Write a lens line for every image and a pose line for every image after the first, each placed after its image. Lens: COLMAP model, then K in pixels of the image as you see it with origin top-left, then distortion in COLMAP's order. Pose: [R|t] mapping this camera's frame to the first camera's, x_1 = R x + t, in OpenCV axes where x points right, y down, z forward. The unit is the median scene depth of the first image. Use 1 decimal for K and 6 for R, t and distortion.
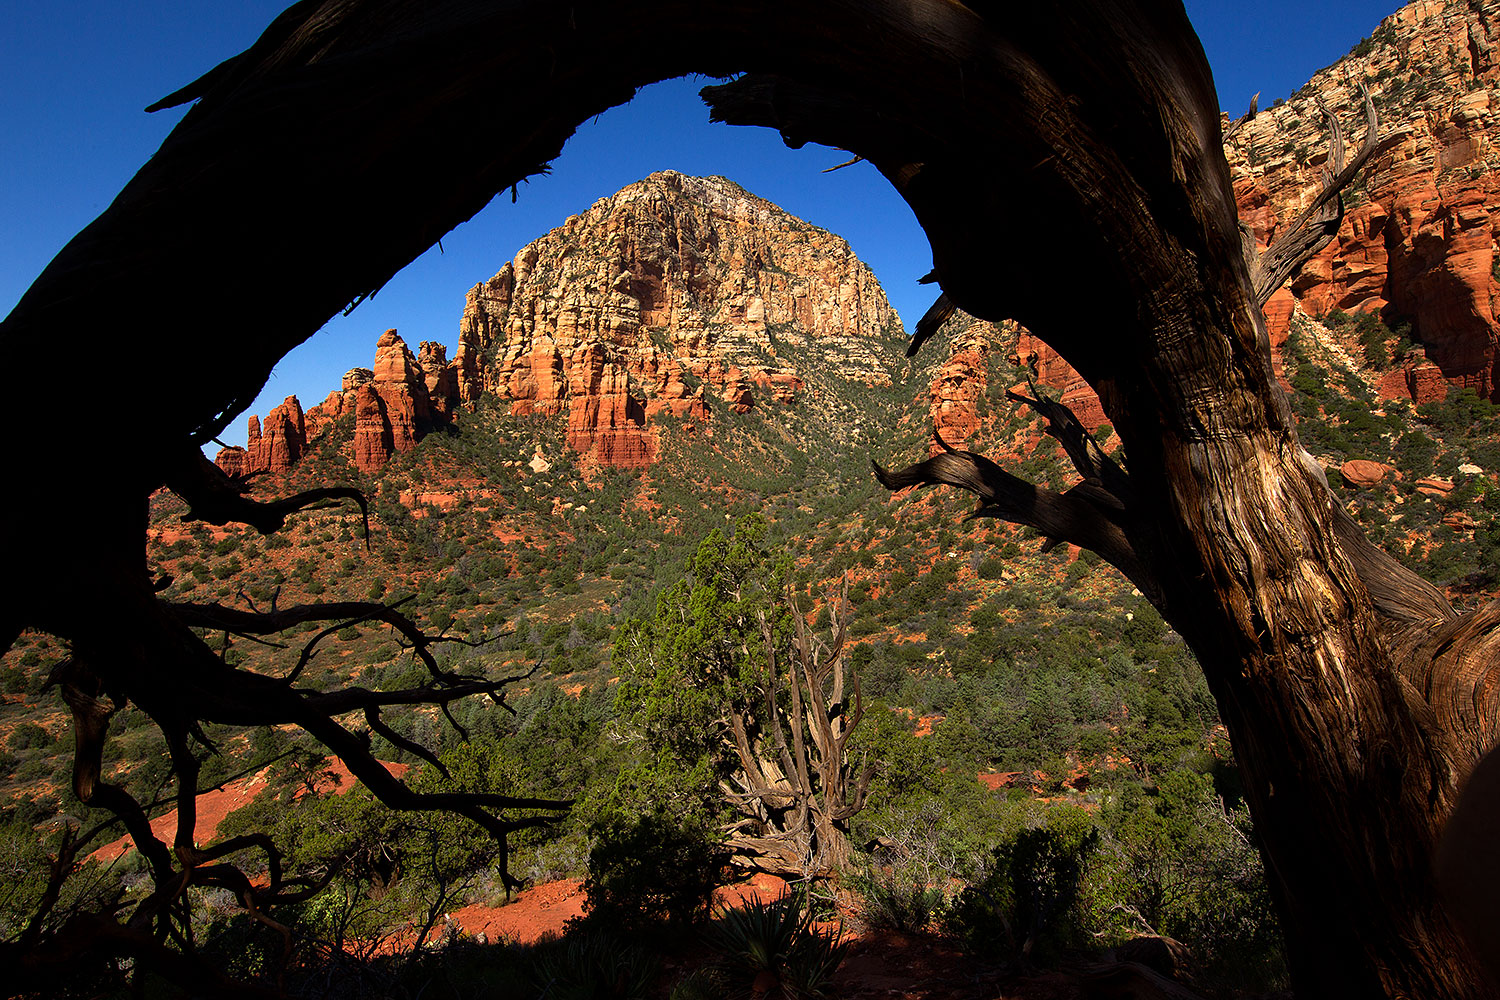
lens RADIAL K [[775.8, 0, 753.6], [0, 775.8, 496.8], [0, 0, 1]] dist [0.000995, -0.007041]
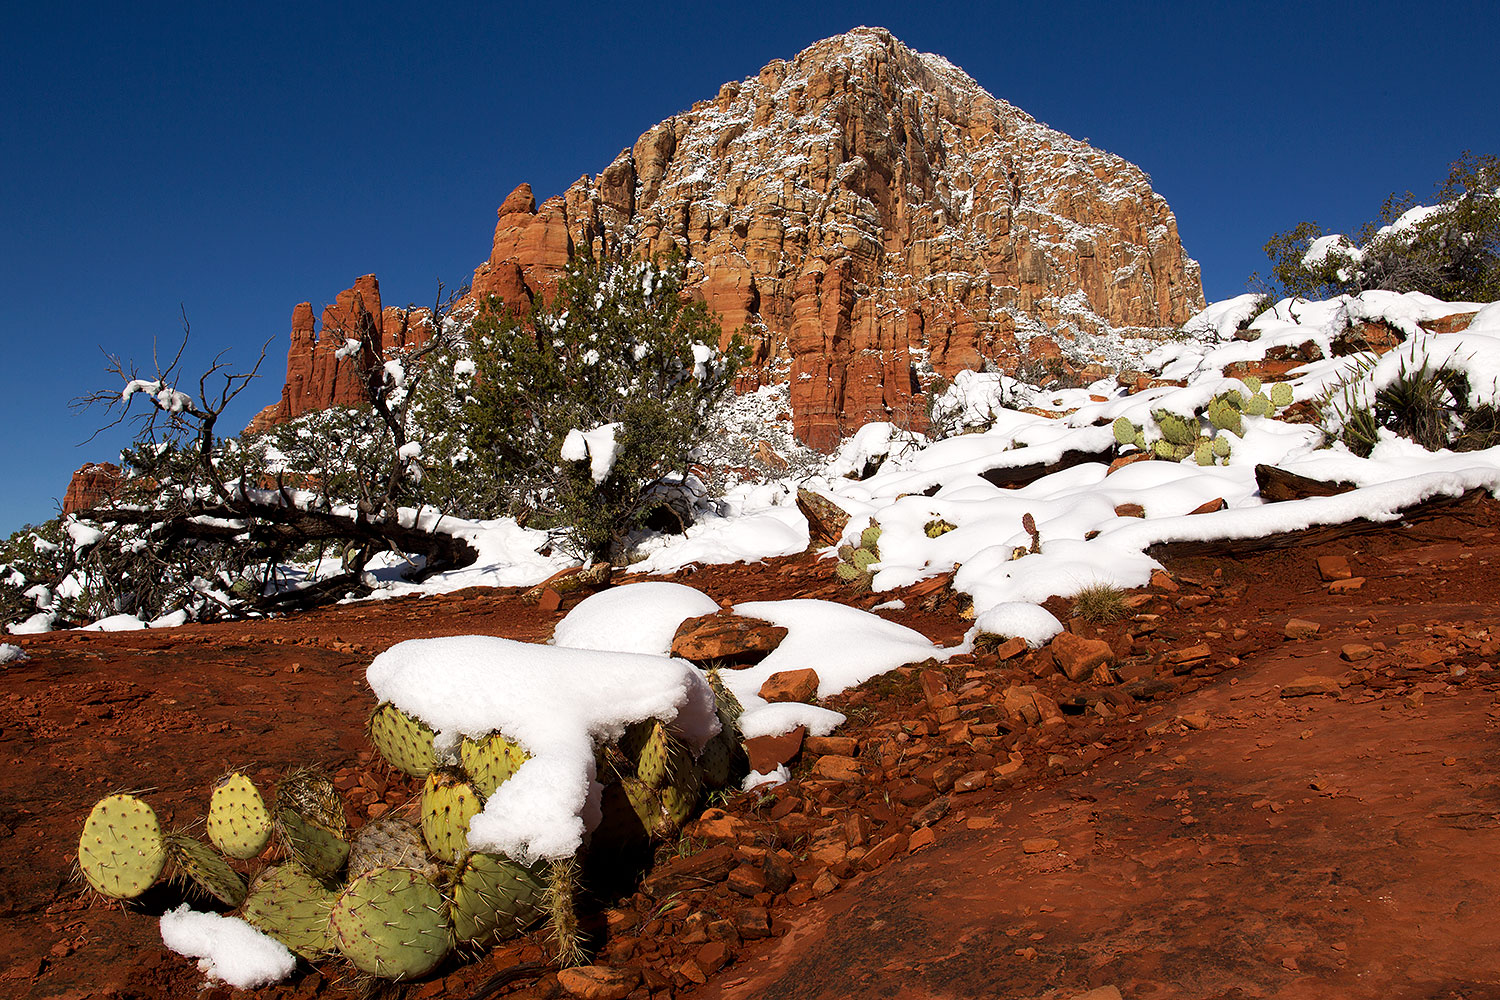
lens RADIAL K [[1334.5, 0, 740.7], [0, 1334.5, 484.4], [0, 0, 1]] dist [0.007224, -0.036926]
pose [[0.999803, 0.019372, 0.004302, -0.335044], [-0.018227, 0.982210, -0.186898, 0.155539], [-0.007846, 0.186783, 0.982370, 0.154969]]
